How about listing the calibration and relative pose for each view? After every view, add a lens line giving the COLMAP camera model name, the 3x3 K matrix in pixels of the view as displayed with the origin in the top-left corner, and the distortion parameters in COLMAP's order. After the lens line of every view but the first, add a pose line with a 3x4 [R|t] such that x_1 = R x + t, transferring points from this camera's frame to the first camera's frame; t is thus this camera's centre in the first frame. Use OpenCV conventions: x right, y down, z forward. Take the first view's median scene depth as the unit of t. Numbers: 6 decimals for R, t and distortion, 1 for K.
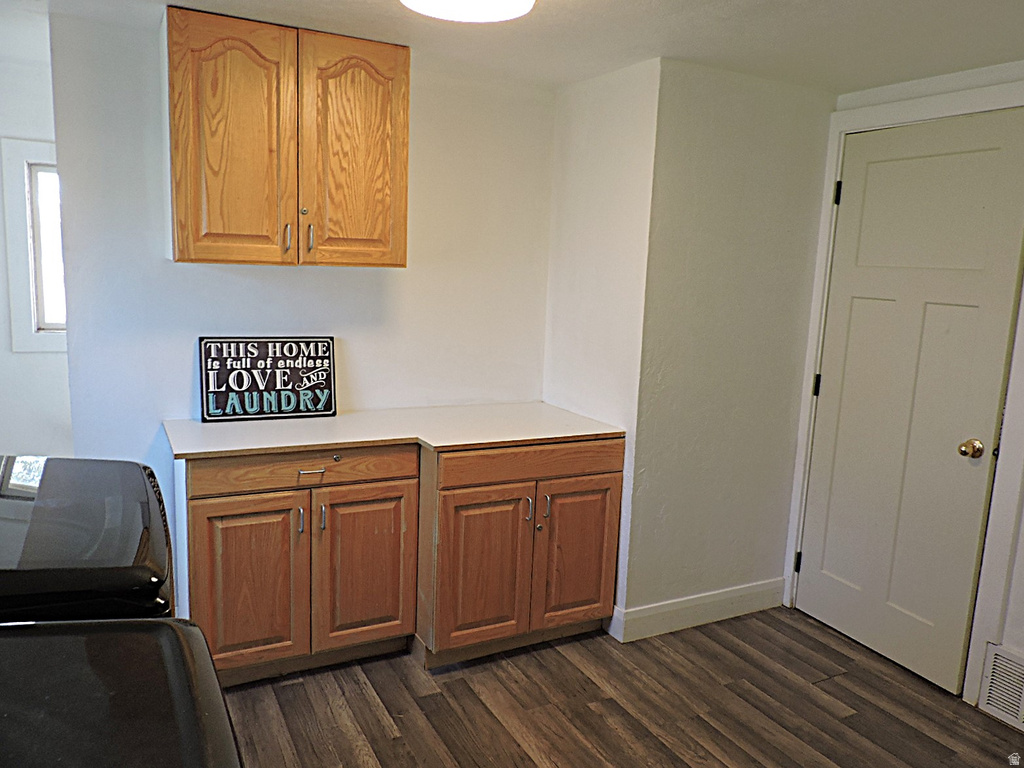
lens RADIAL K [[730.2, 0, 515.8], [0, 730.2, 387.5], [0, 0, 1]] dist [-0.027750, 0.008317]
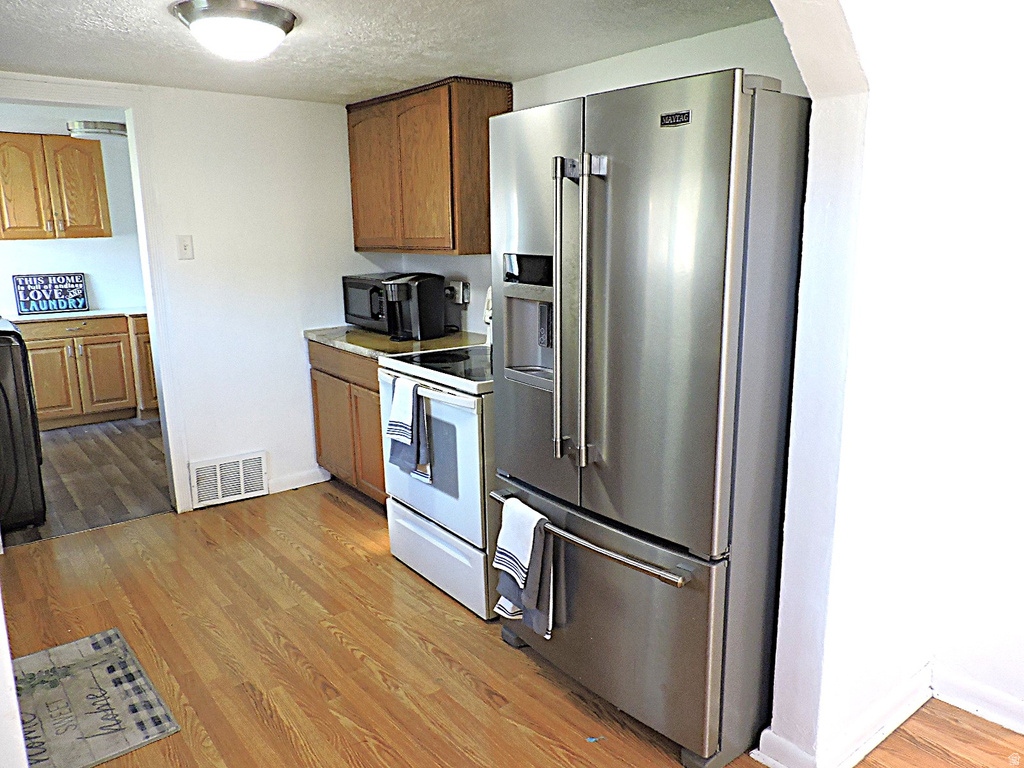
lens RADIAL K [[730.2, 0, 513.2], [0, 730.2, 378.9], [0, 0, 1]] dist [-0.027750, 0.008317]
pose [[0.982905, -0.093811, 0.158423, 0.633126], [0.084719, 0.994398, 0.063214, 0.216827], [-0.163466, -0.048712, 0.985346, -1.318329]]
